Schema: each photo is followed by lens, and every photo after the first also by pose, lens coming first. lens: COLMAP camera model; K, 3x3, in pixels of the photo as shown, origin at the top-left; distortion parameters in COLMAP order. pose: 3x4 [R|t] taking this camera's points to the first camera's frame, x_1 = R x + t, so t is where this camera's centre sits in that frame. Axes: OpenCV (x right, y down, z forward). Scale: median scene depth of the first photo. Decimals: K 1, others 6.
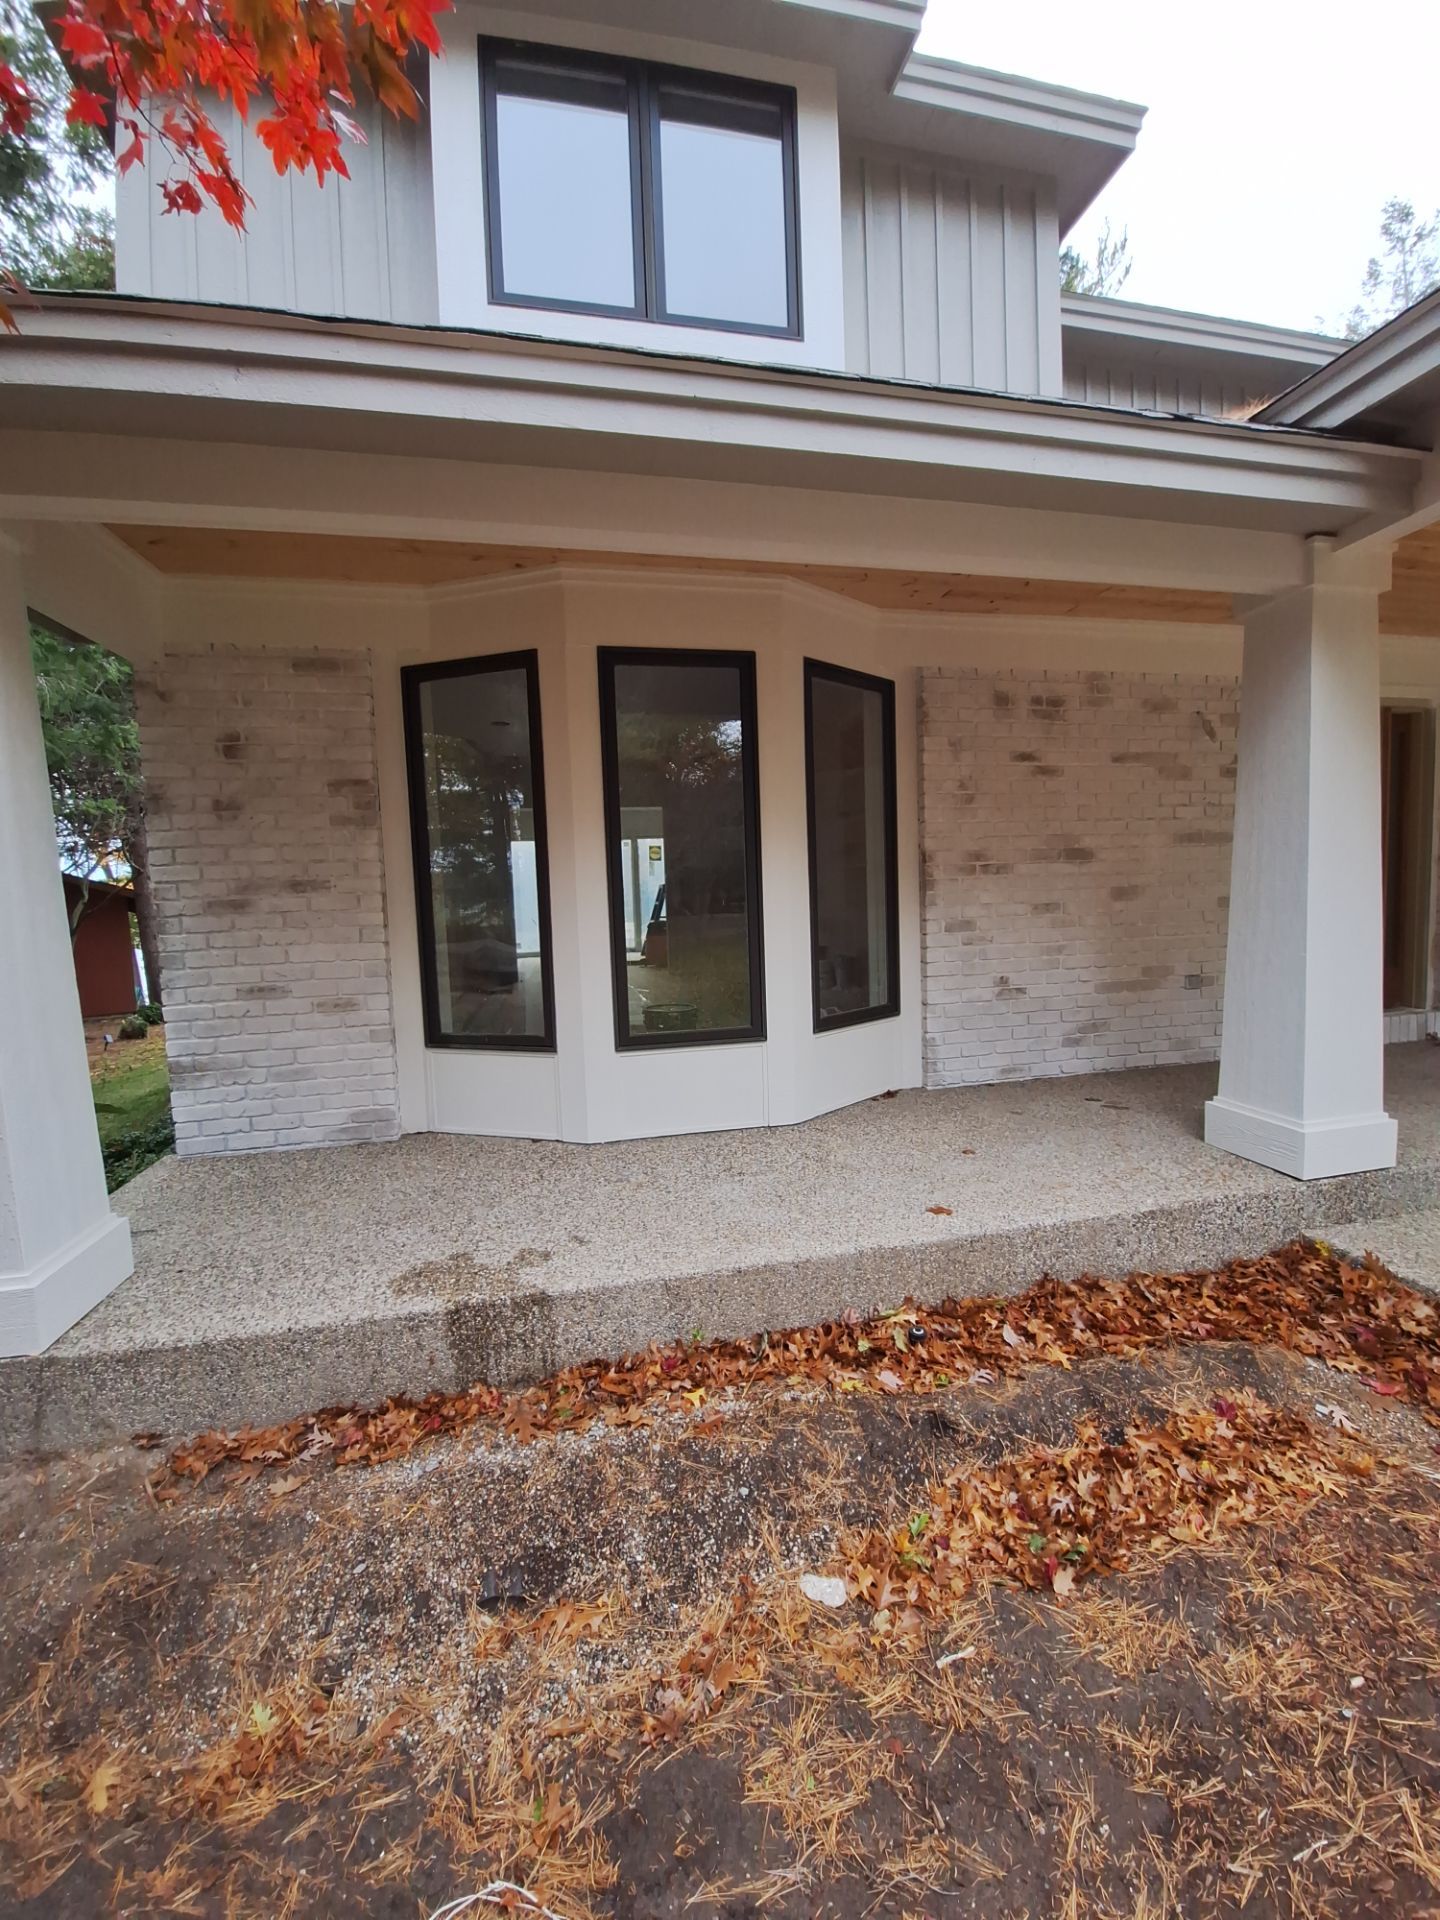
lens RADIAL K [[747.3, 0, 712.7], [0, 747.3, 954.2], [0, 0, 1]] dist [-0.008362, -0.007529]
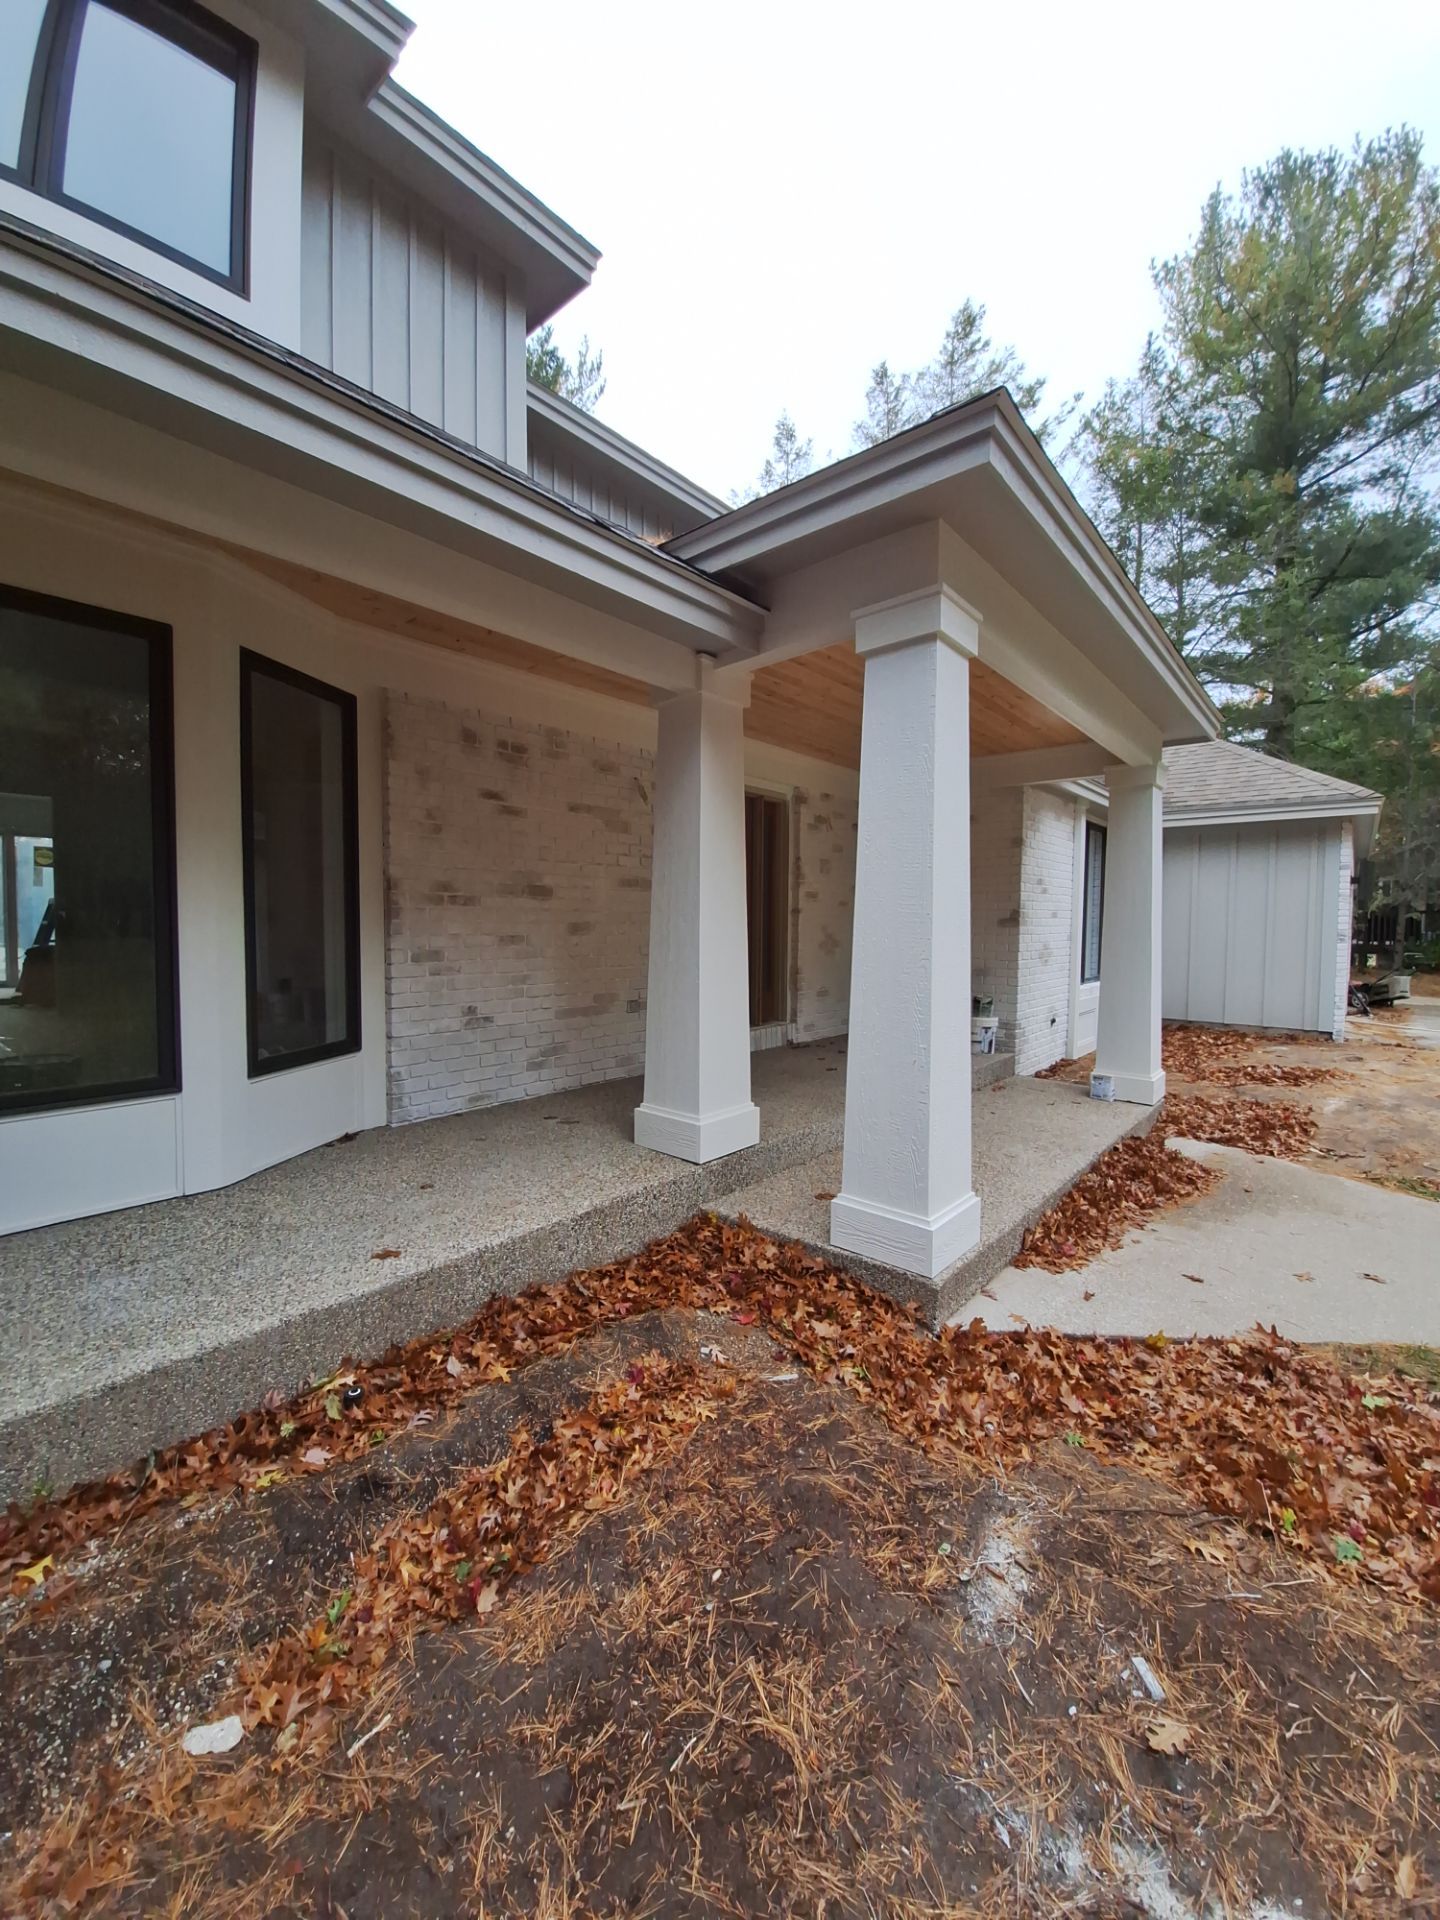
lens RADIAL K [[747.3, 0, 711.4], [0, 747.3, 955.6], [0, 0, 1]] dist [-0.008362, -0.007529]
pose [[0.796098, 0.012130, 0.605046, 0.054912], [0.011740, 0.999301, -0.035481, 0.001323], [-0.605054, 0.035350, 0.795399, -0.018780]]
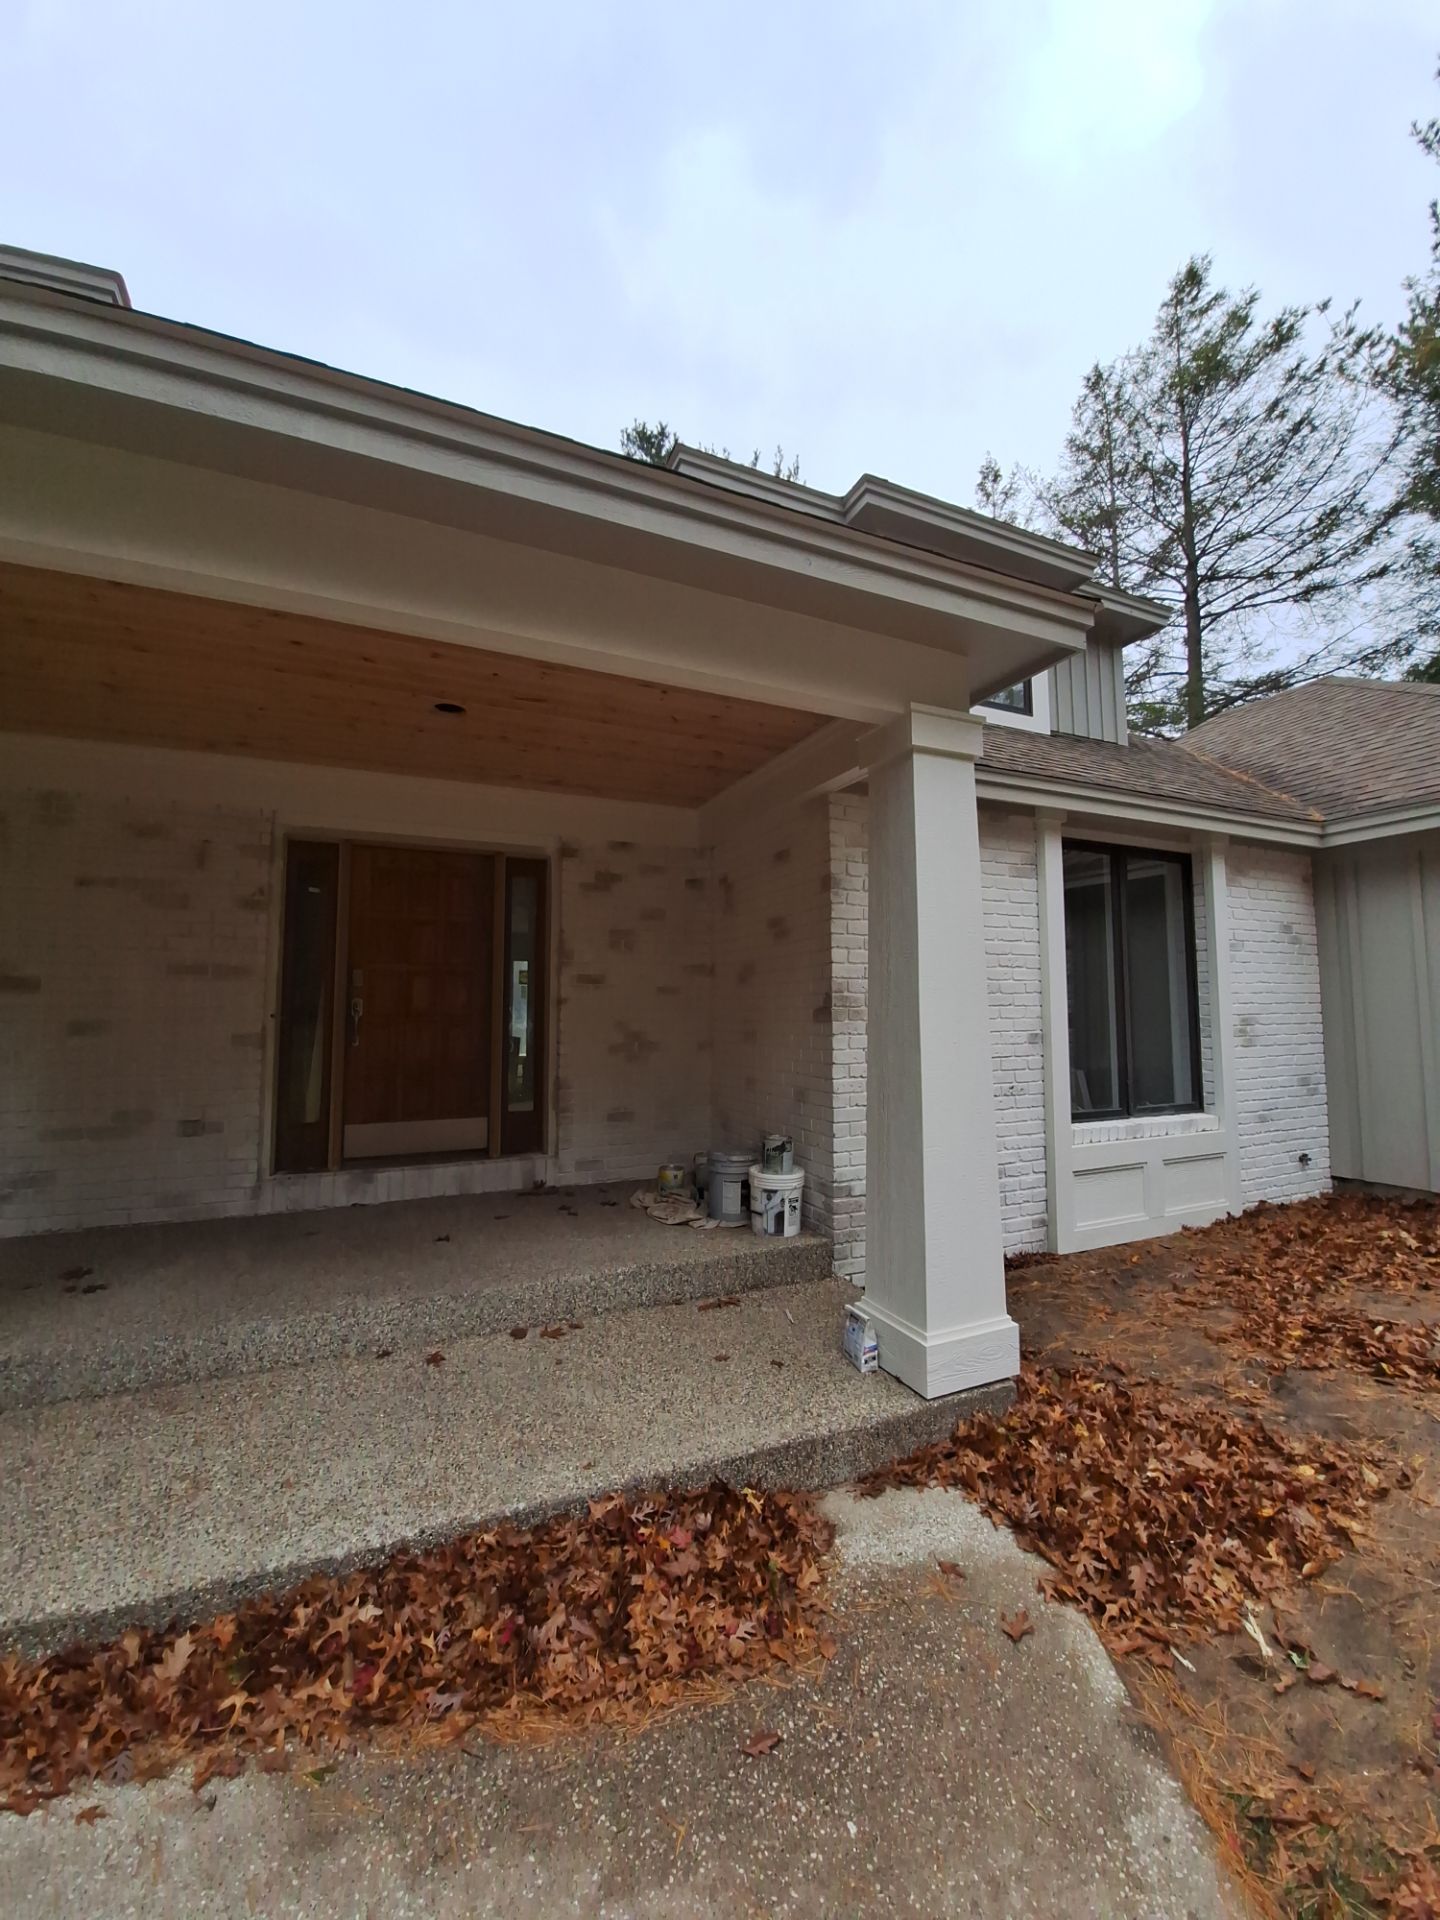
lens RADIAL K [[747.3, 0, 711.9], [0, 747.3, 958.2], [0, 0, 1]] dist [-0.008362, -0.007529]
pose [[0.975414, 0.048315, 0.215020, 1.809567], [-0.015791, 0.988487, -0.150480, -0.070603], [-0.219815, 0.143385, 0.964947, -0.075599]]
